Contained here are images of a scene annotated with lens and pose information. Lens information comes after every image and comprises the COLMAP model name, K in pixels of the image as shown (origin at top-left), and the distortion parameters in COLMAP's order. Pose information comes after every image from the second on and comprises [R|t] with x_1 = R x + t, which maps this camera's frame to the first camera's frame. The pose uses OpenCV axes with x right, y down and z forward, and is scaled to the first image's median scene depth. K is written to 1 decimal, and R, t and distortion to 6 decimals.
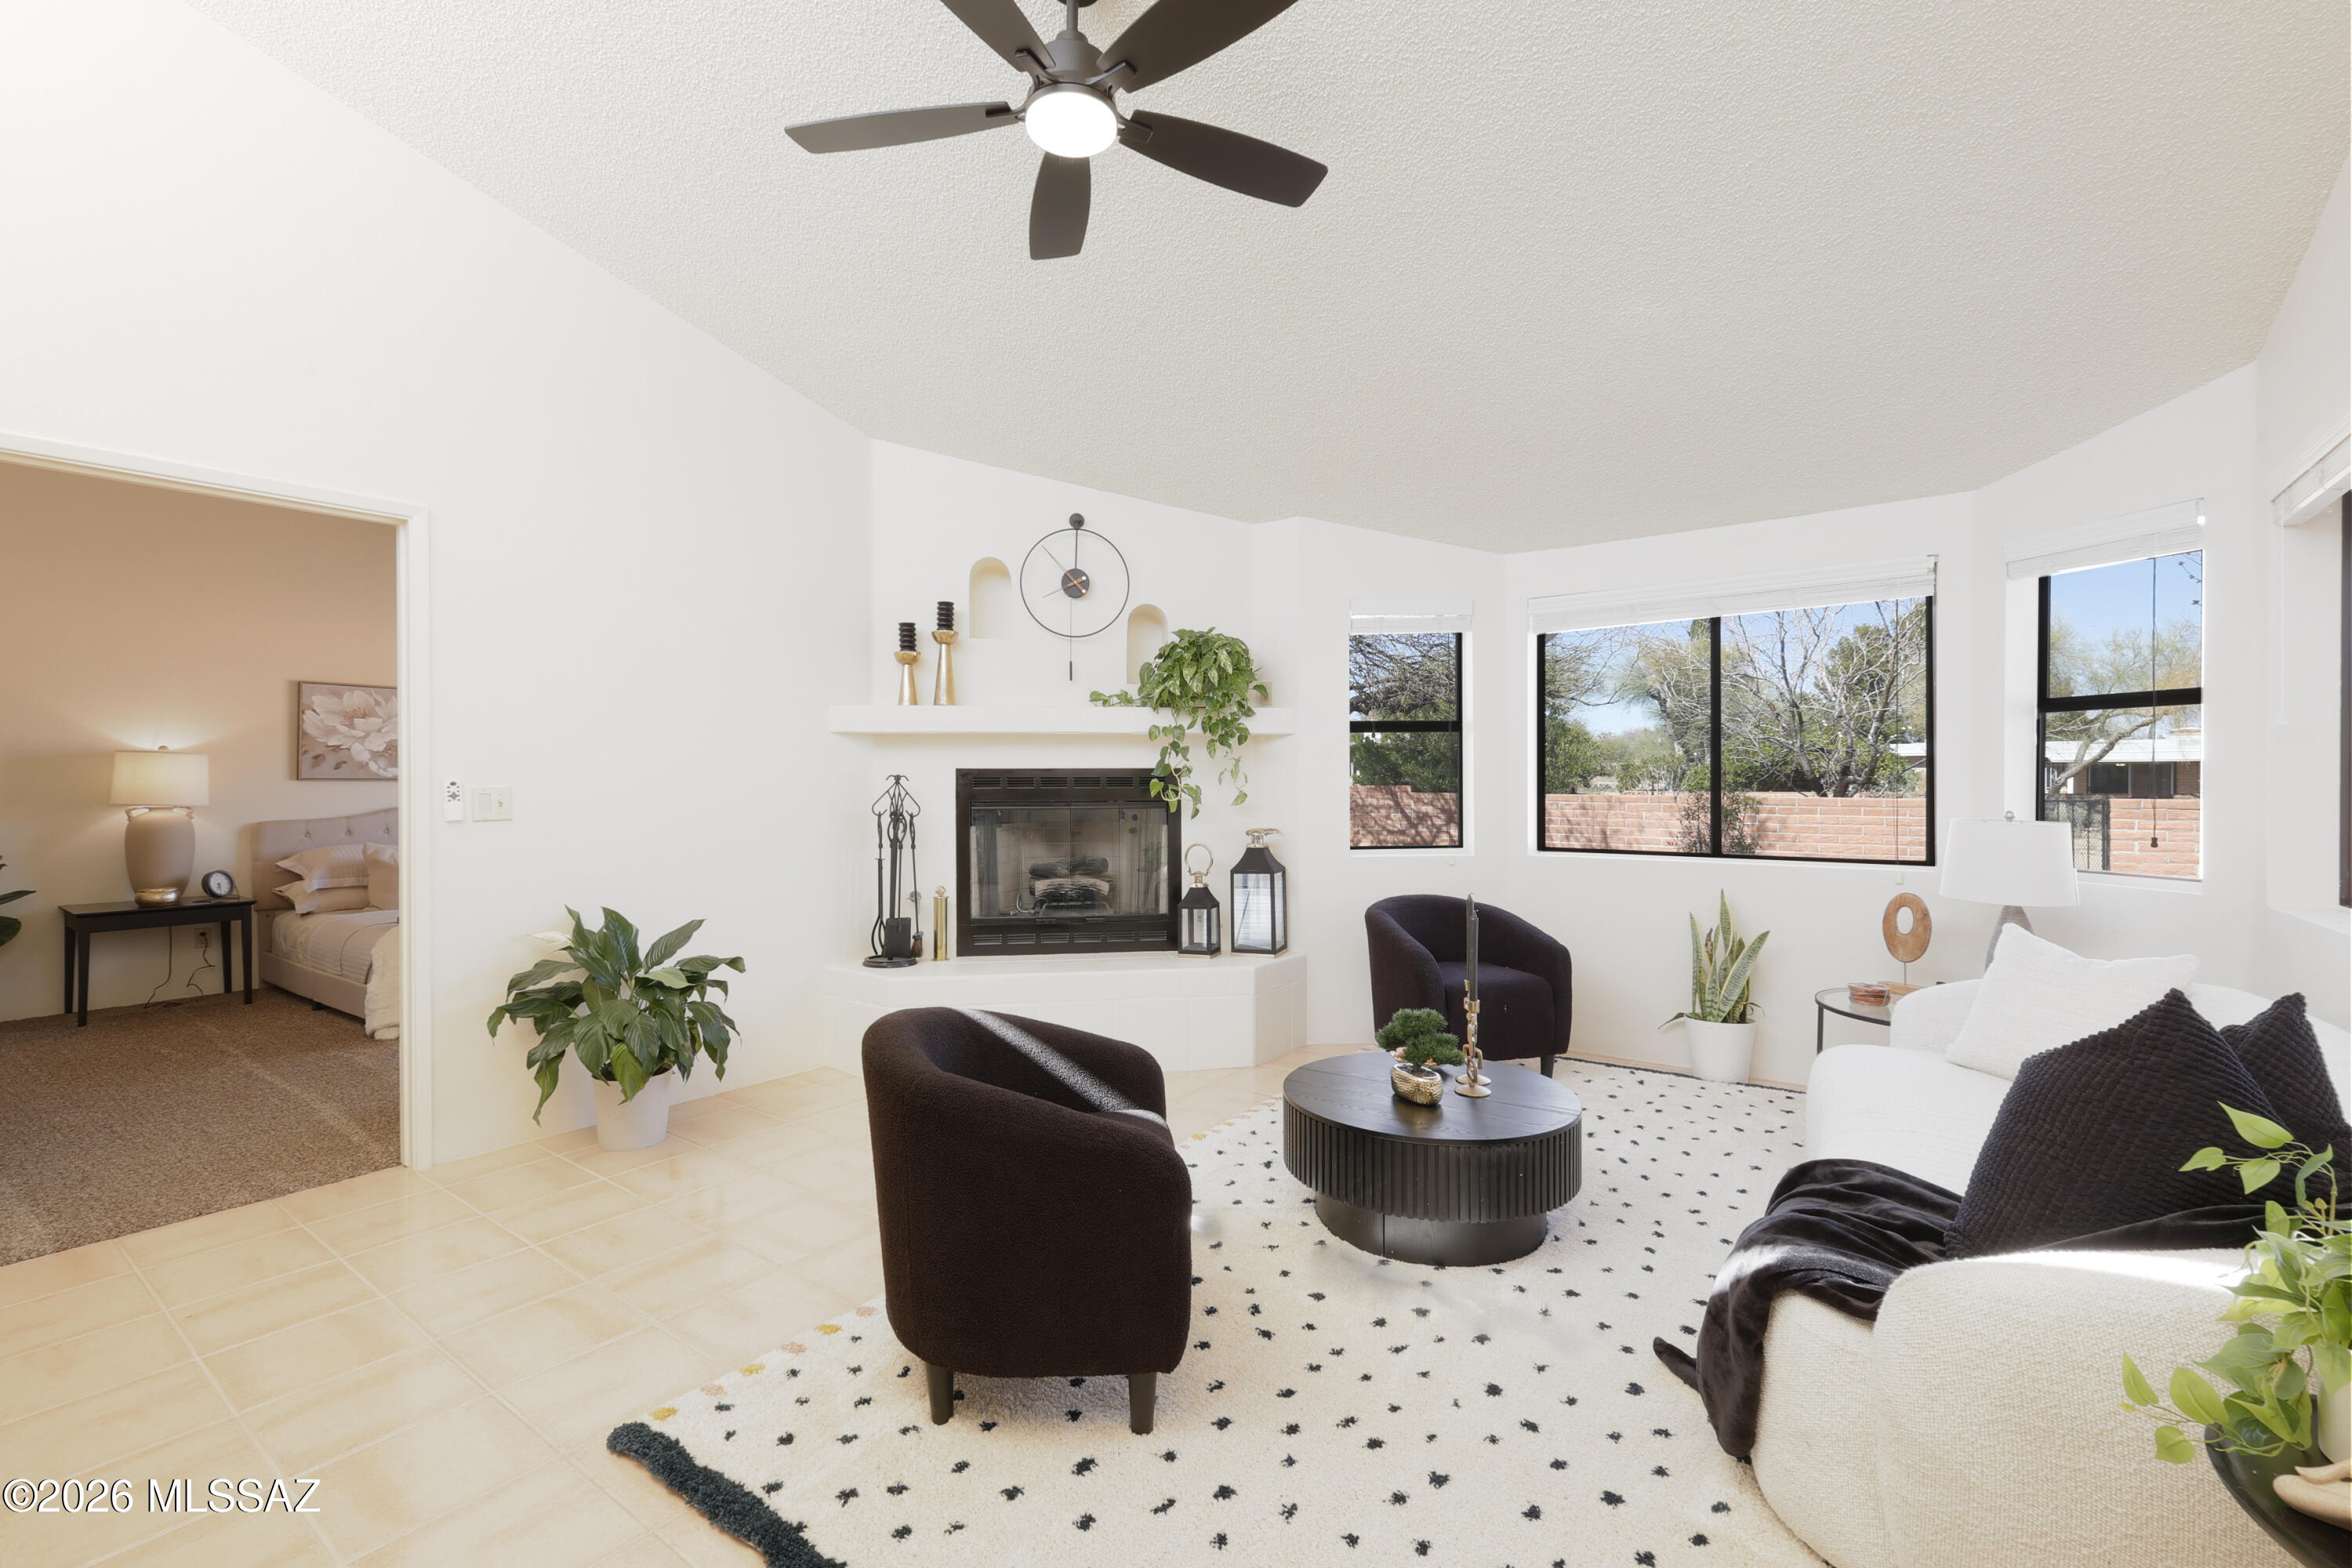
lens RADIAL K [[1034.8, 0, 1168.4], [0, 1034.8, 786.1], [0, 0, 1]] dist [0.004720, 0.000731]
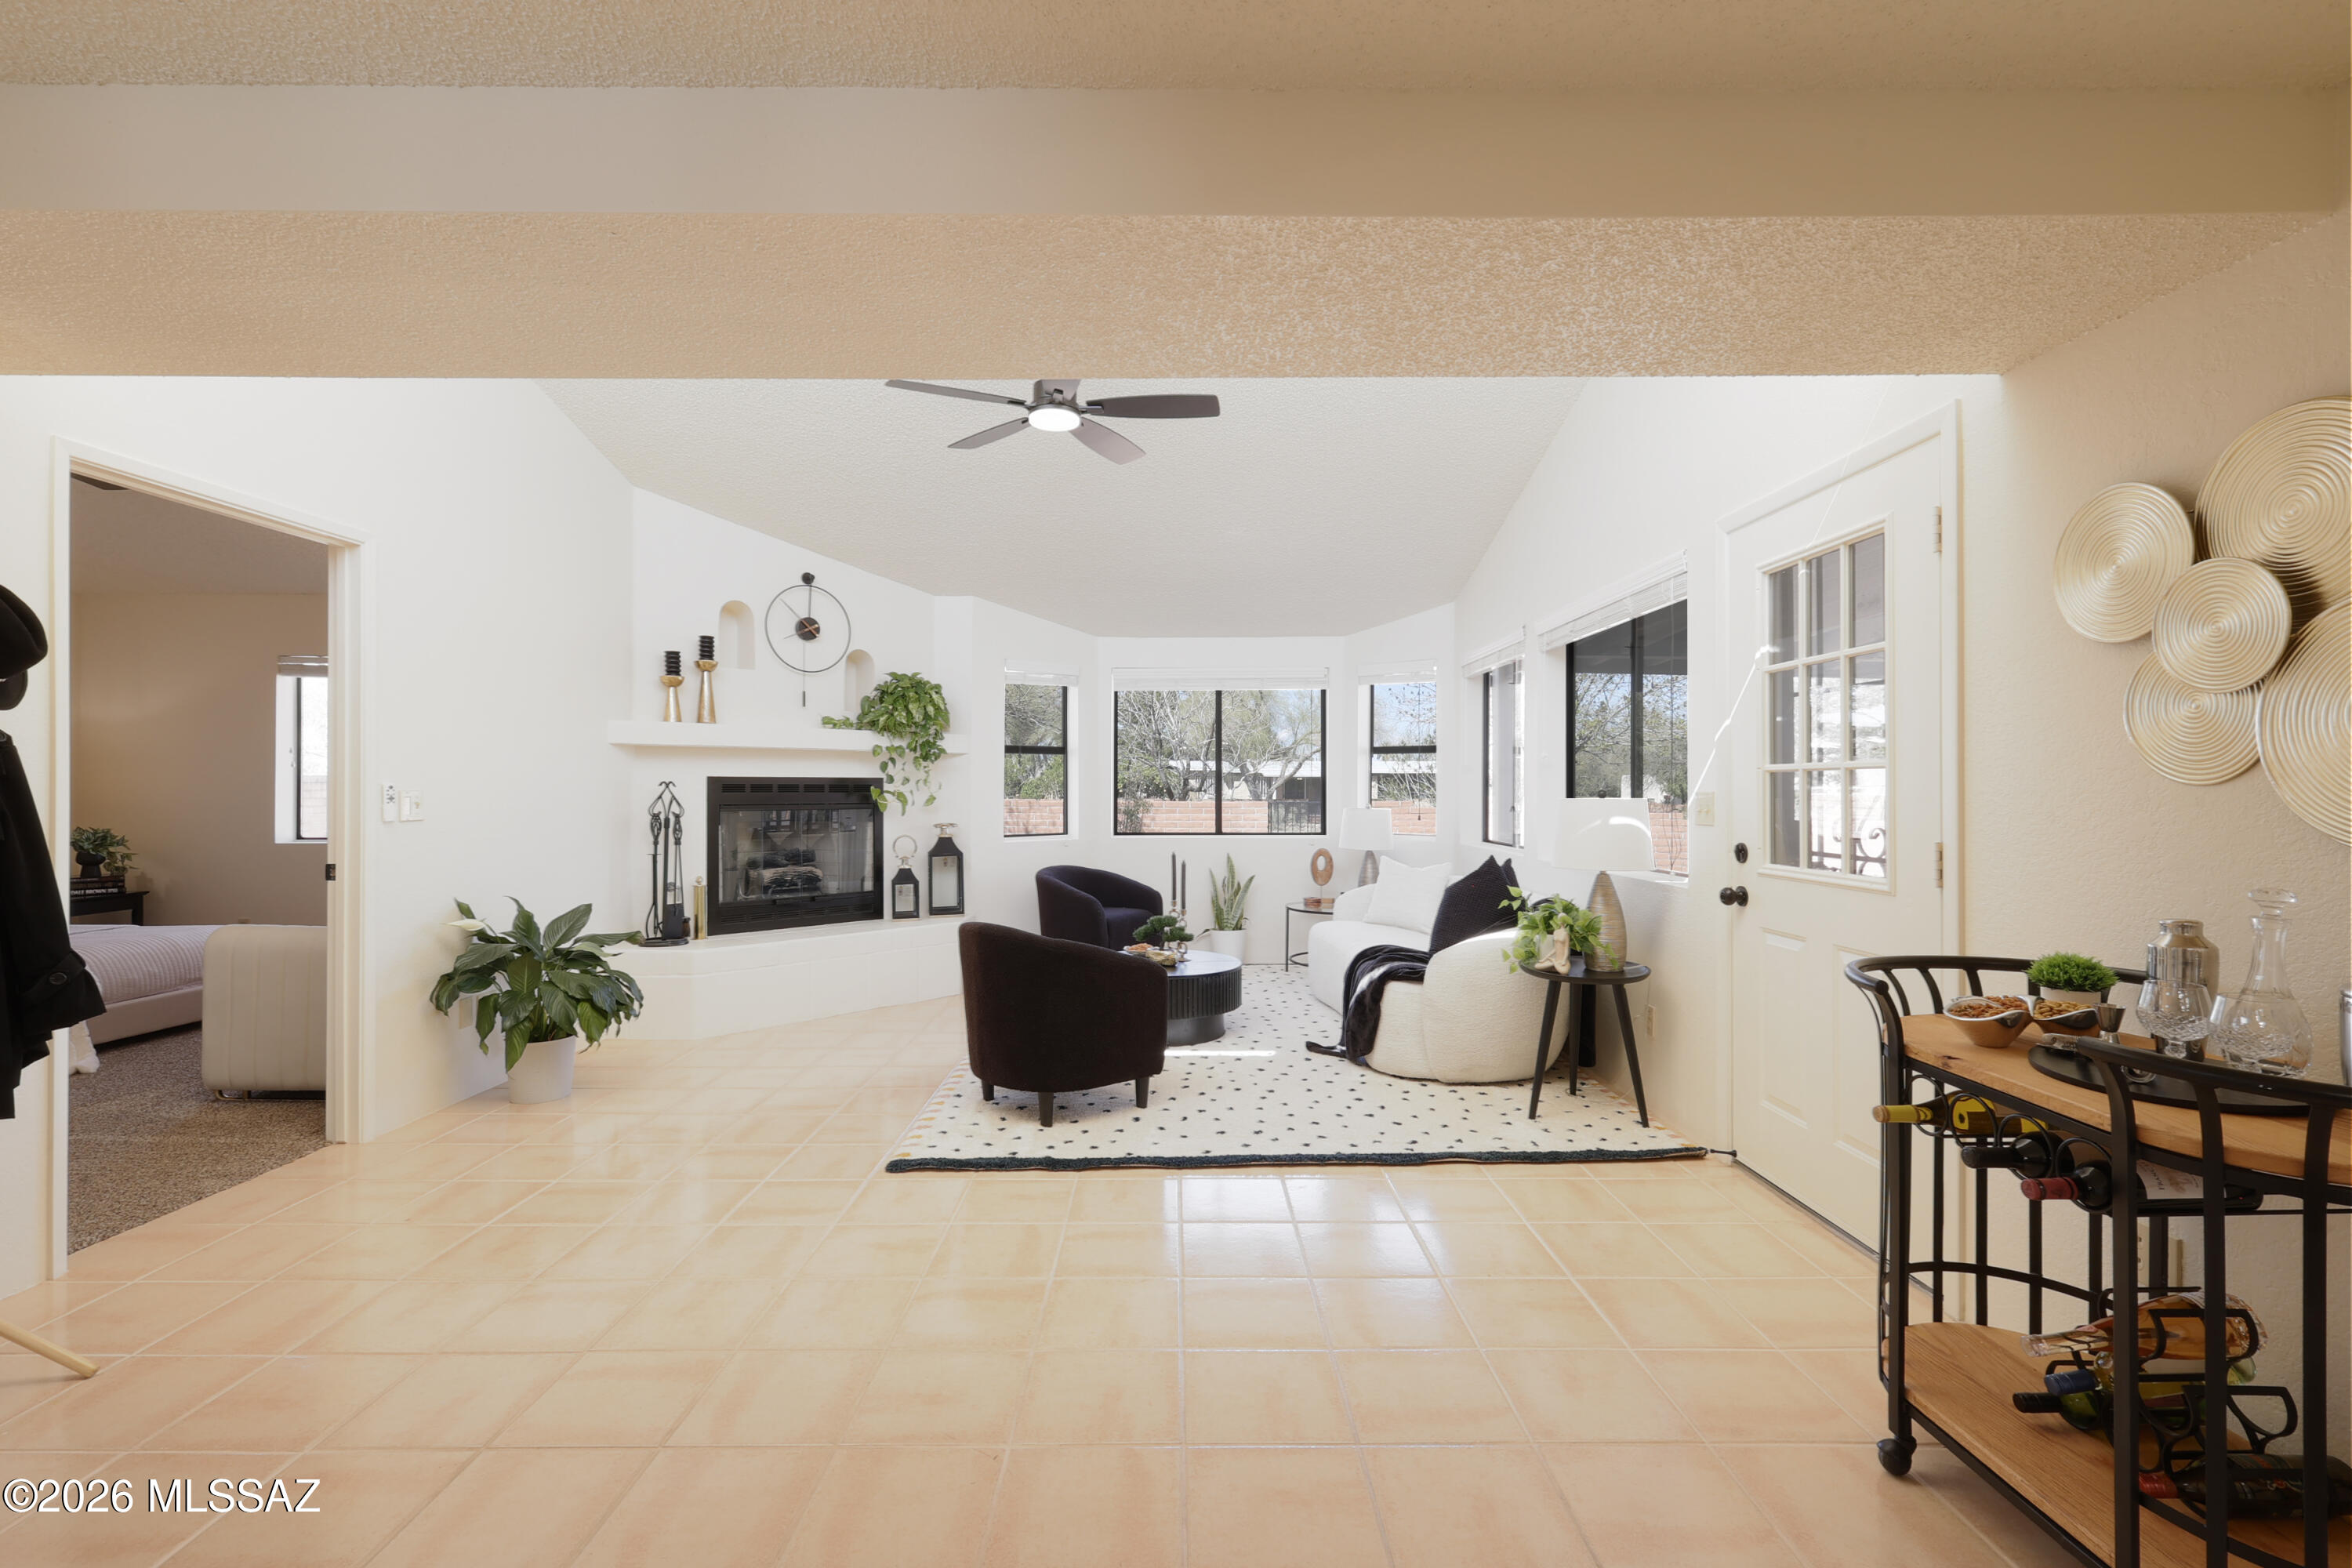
lens RADIAL K [[1034.8, 0, 1185.4], [0, 1034.8, 782.8], [0, 0, 1]] dist [0.004720, 0.000731]
pose [[0.800092, 0.006381, 0.599844, -0.466908], [0.000342, 0.999938, -0.011093, 0.003635], [-0.599878, 0.009081, 0.800040, -0.267359]]
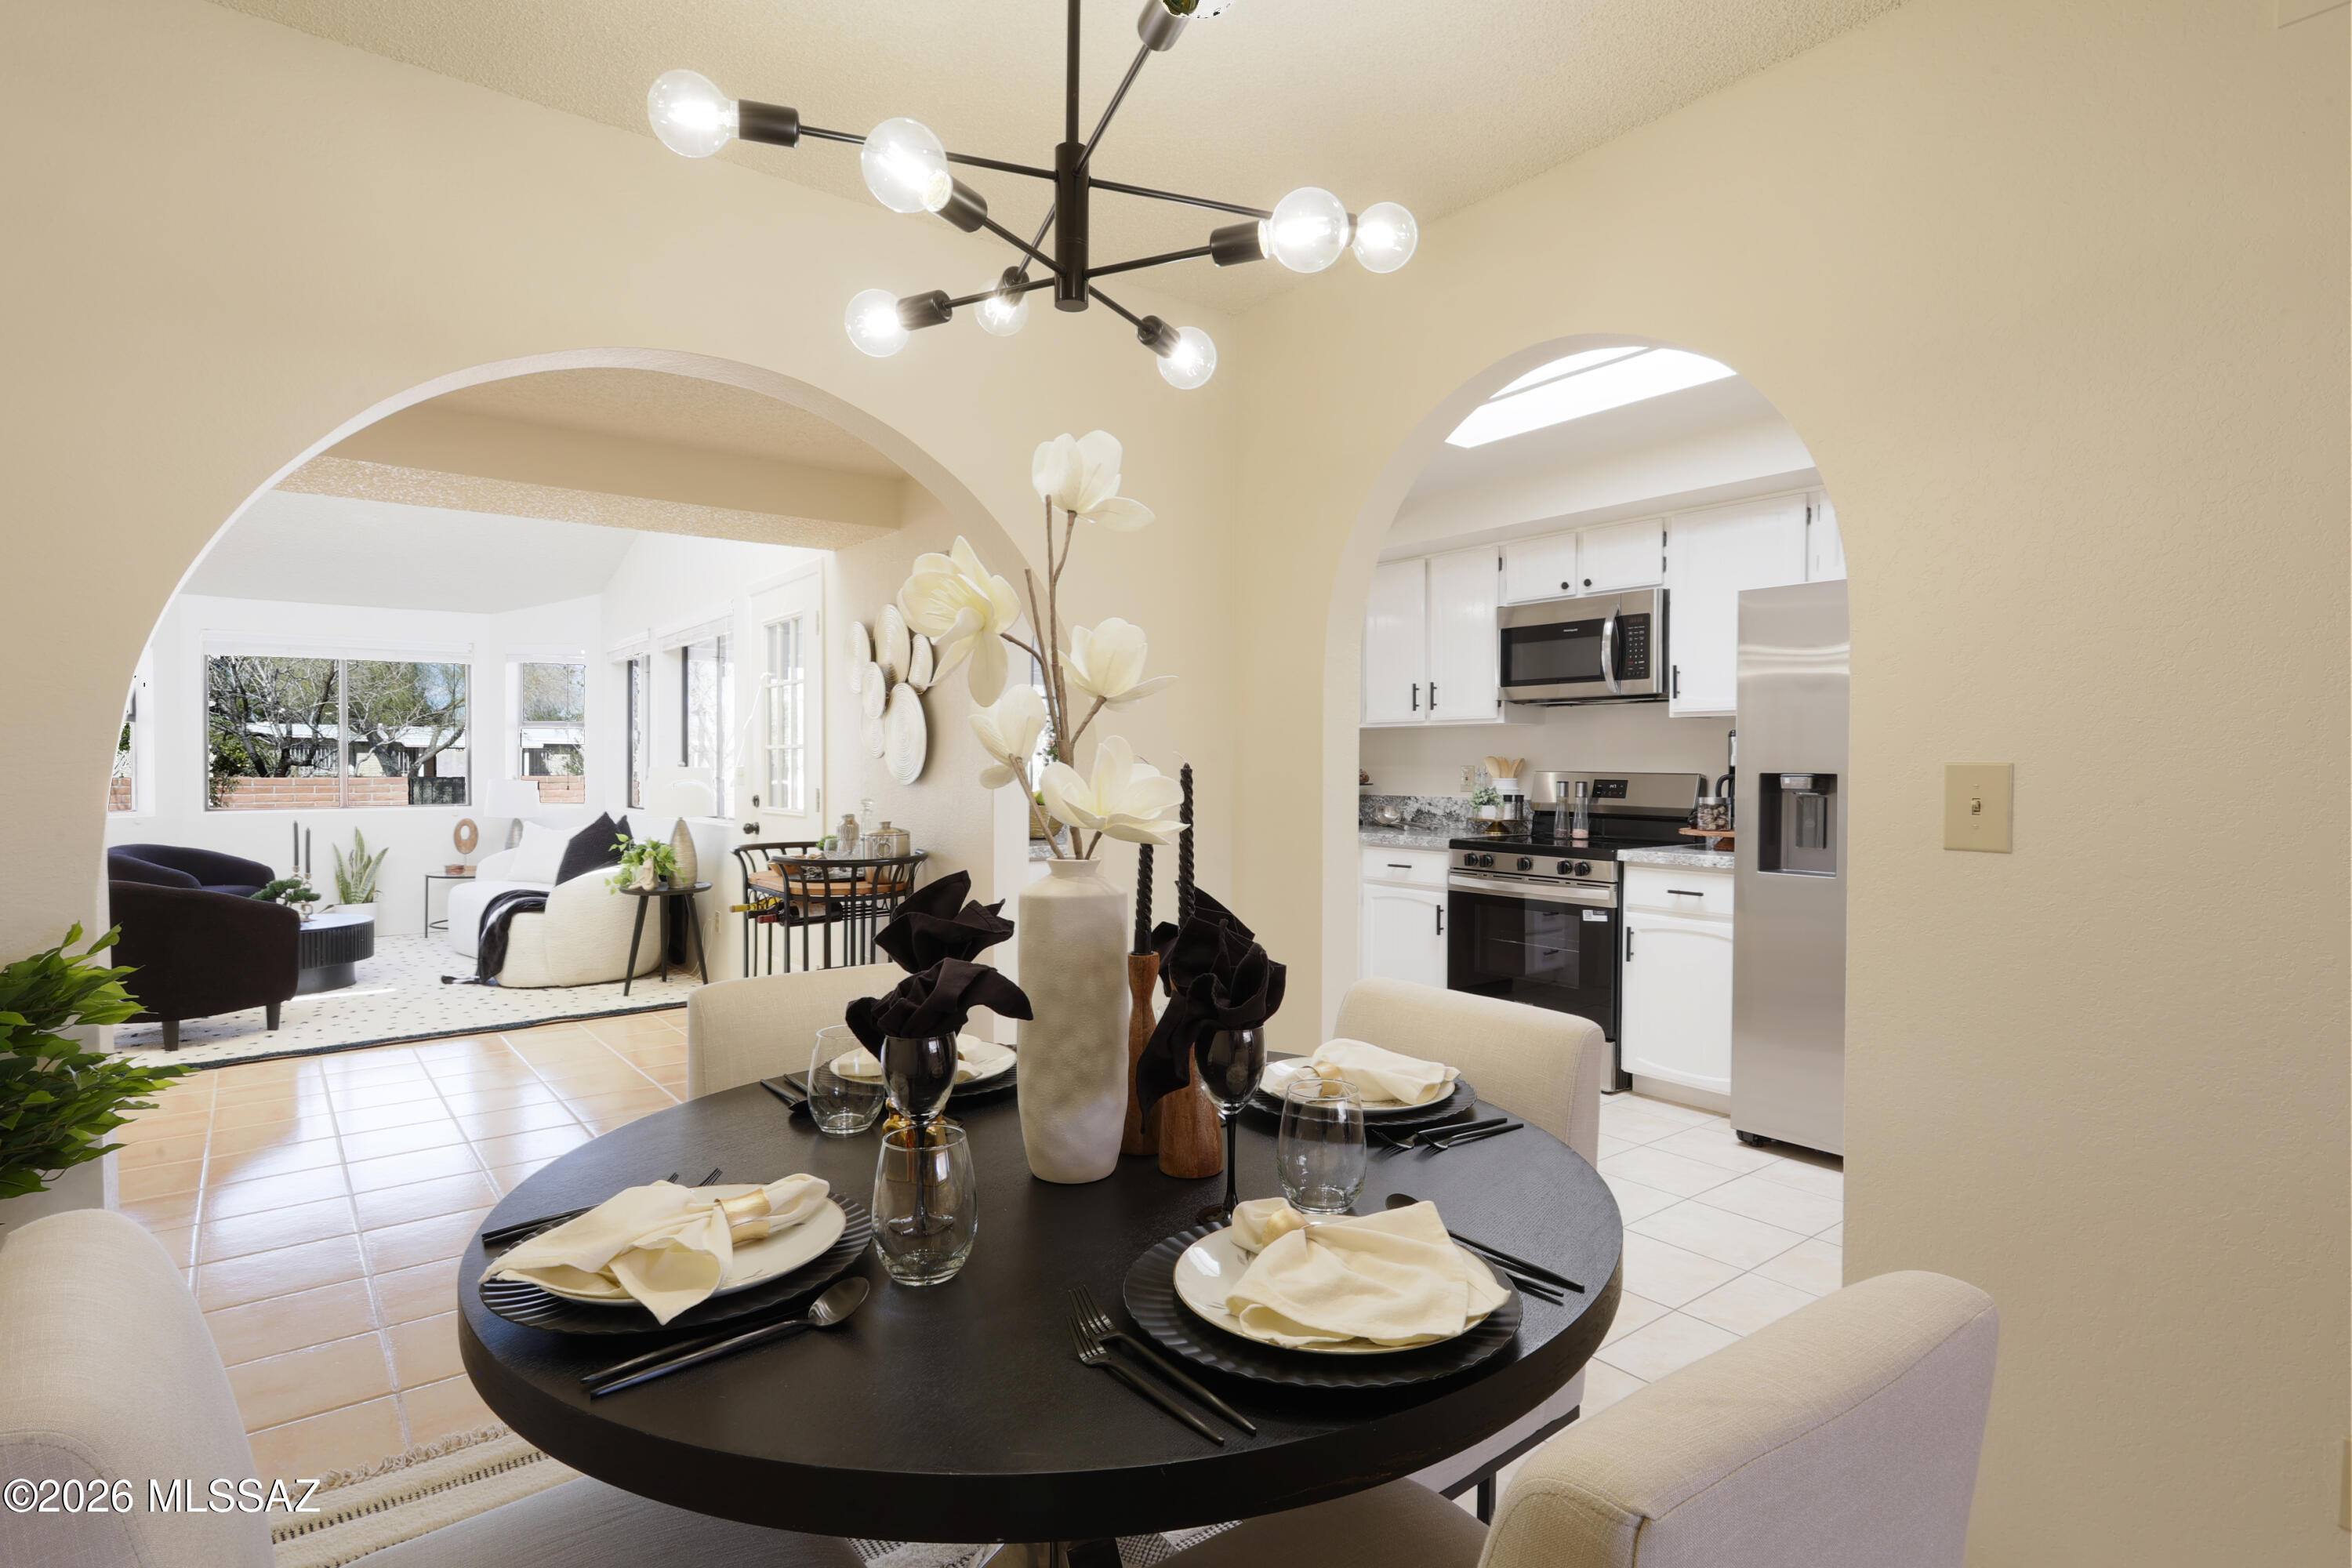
lens RADIAL K [[1192.8, 0, 1182.1], [0, 1192.8, 777.5], [0, 0, 1]] dist [0.000059, 0.000462]
pose [[0.271570, -0.007088, 0.962392, -0.831565], [0.002073, 0.999975, 0.006780, 0.010318], [-0.962416, 0.000154, 0.271578, -0.696362]]
